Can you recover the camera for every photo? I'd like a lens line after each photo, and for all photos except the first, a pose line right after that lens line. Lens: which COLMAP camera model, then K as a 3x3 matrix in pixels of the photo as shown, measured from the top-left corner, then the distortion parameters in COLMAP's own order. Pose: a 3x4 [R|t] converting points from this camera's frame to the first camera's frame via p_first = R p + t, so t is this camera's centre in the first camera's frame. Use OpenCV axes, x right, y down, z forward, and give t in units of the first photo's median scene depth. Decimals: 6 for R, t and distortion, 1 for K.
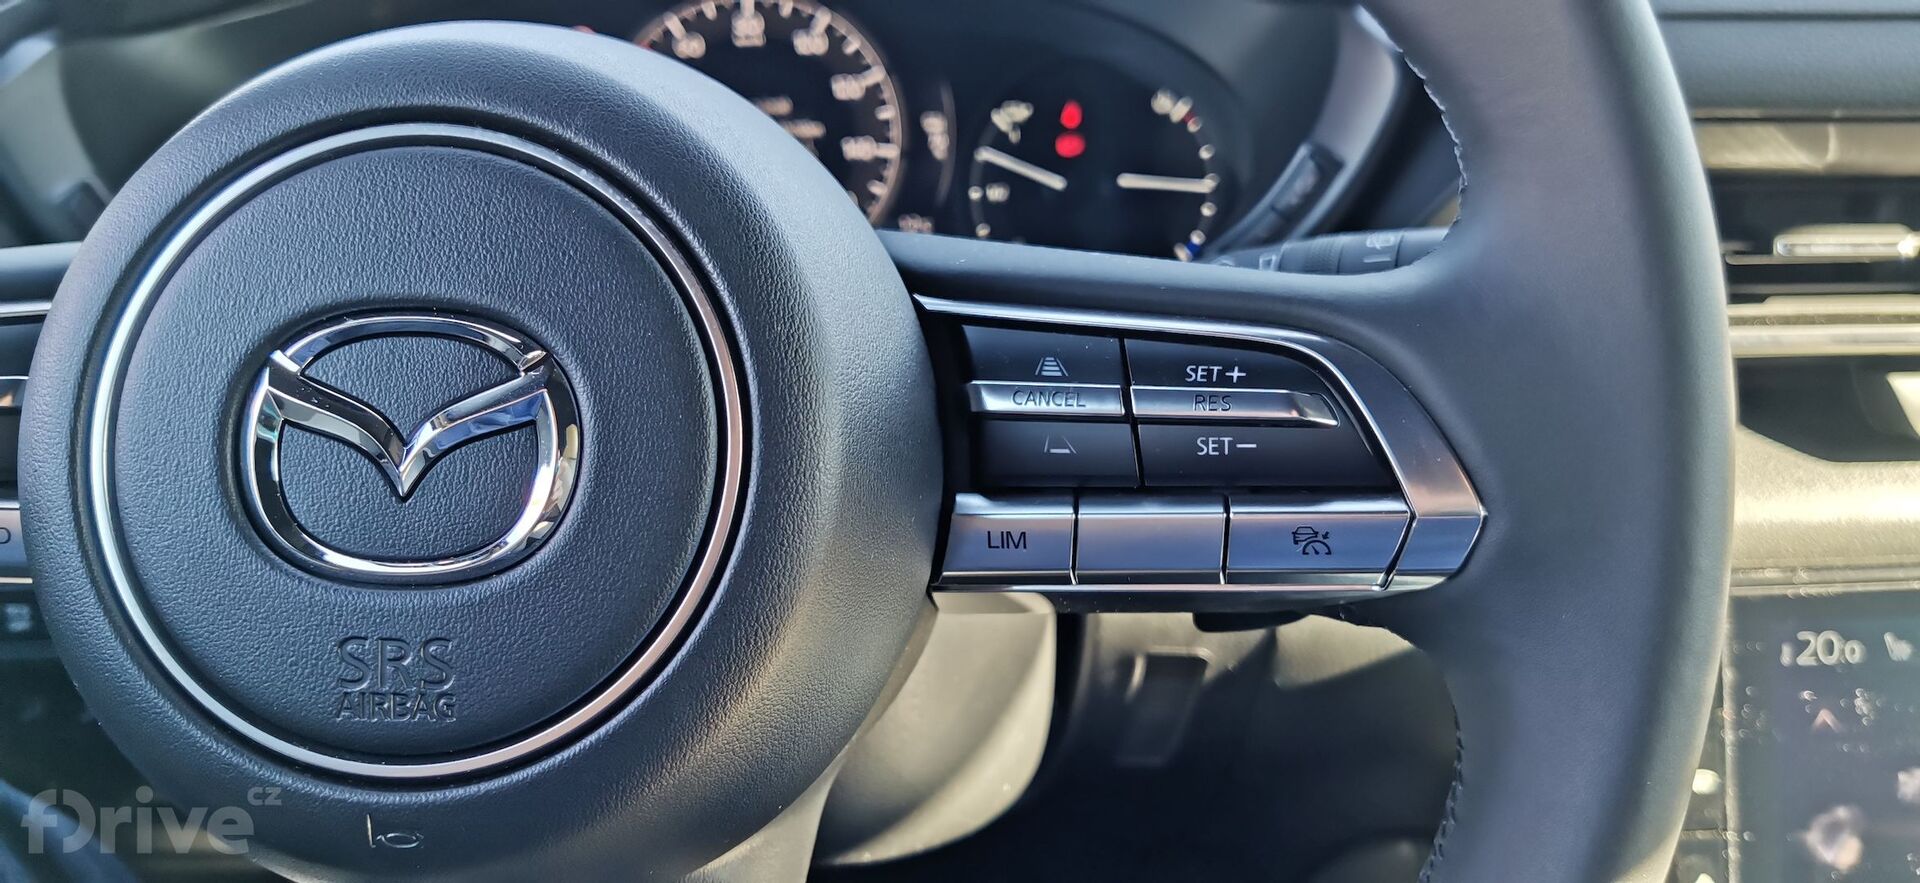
lens RADIAL K [[1368.6, 0, 960.3], [0, 1368.6, 446.5], [0, 0, 1]] dist [-0.005290, -0.018728]
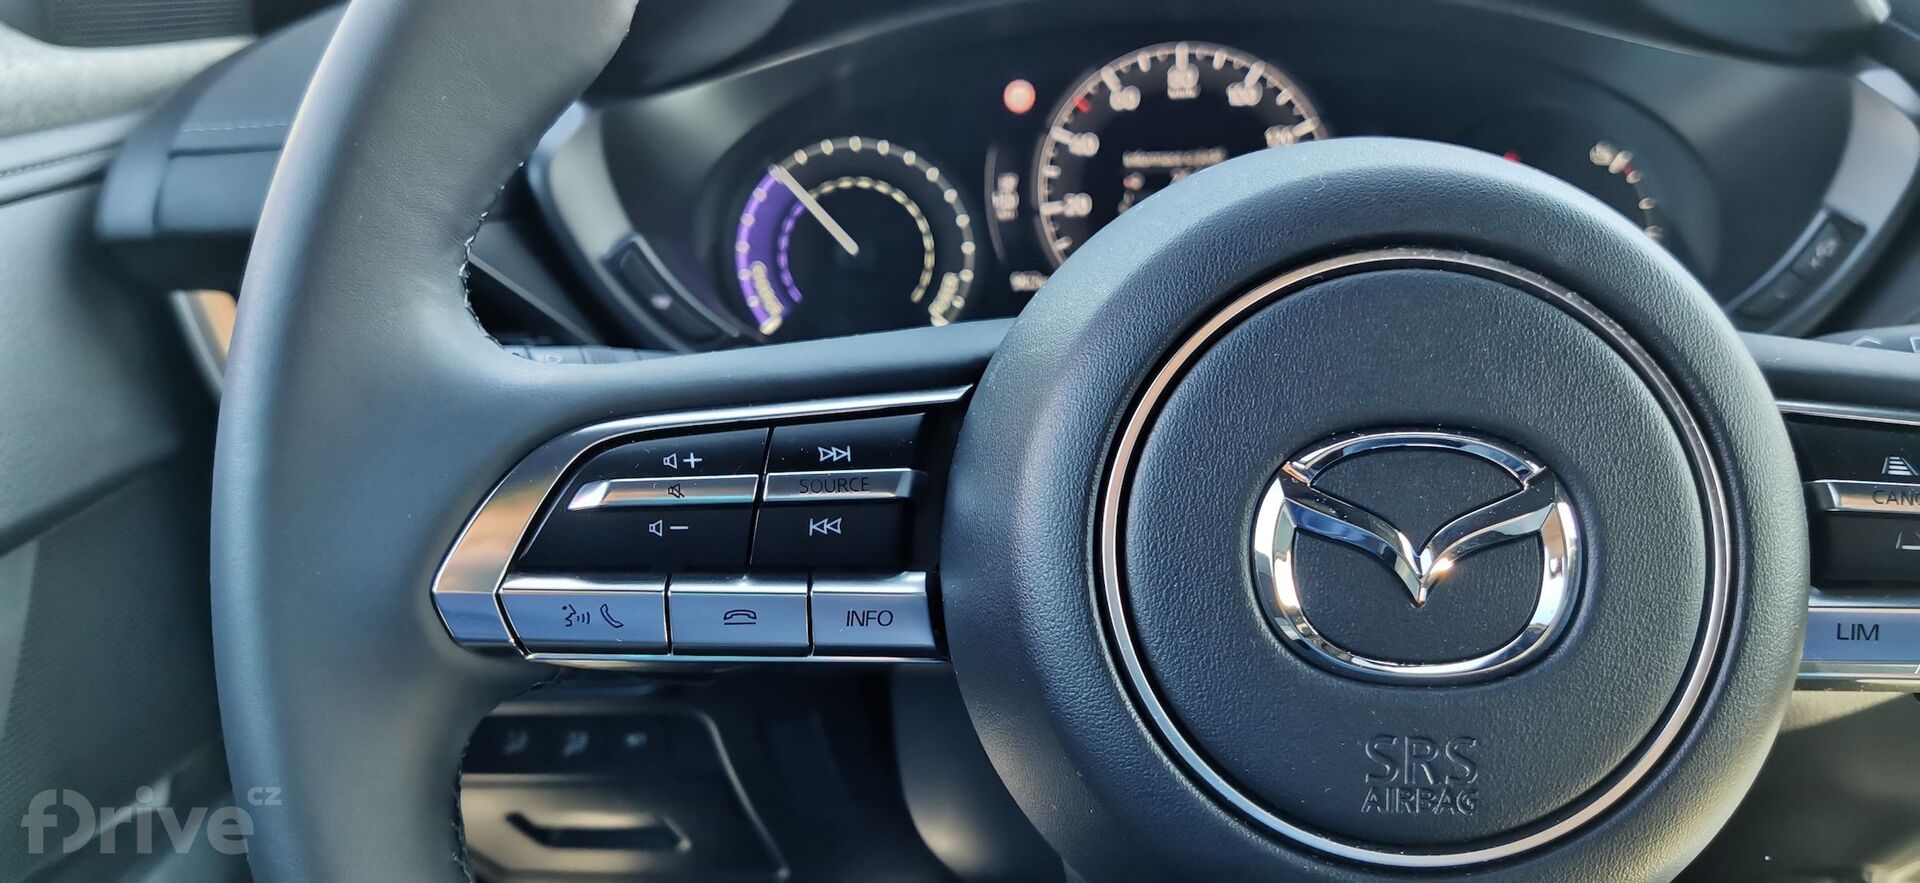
lens RADIAL K [[1368.6, 0, 957.9], [0, 1368.6, 443.1], [0, 0, 1]] dist [-0.005290, -0.018728]
pose [[0.999422, 0.005887, -0.033496, -0.619887], [-0.005866, 0.999983, 0.000735, -0.073011], [0.033500, -0.000538, 0.999439, -0.064392]]
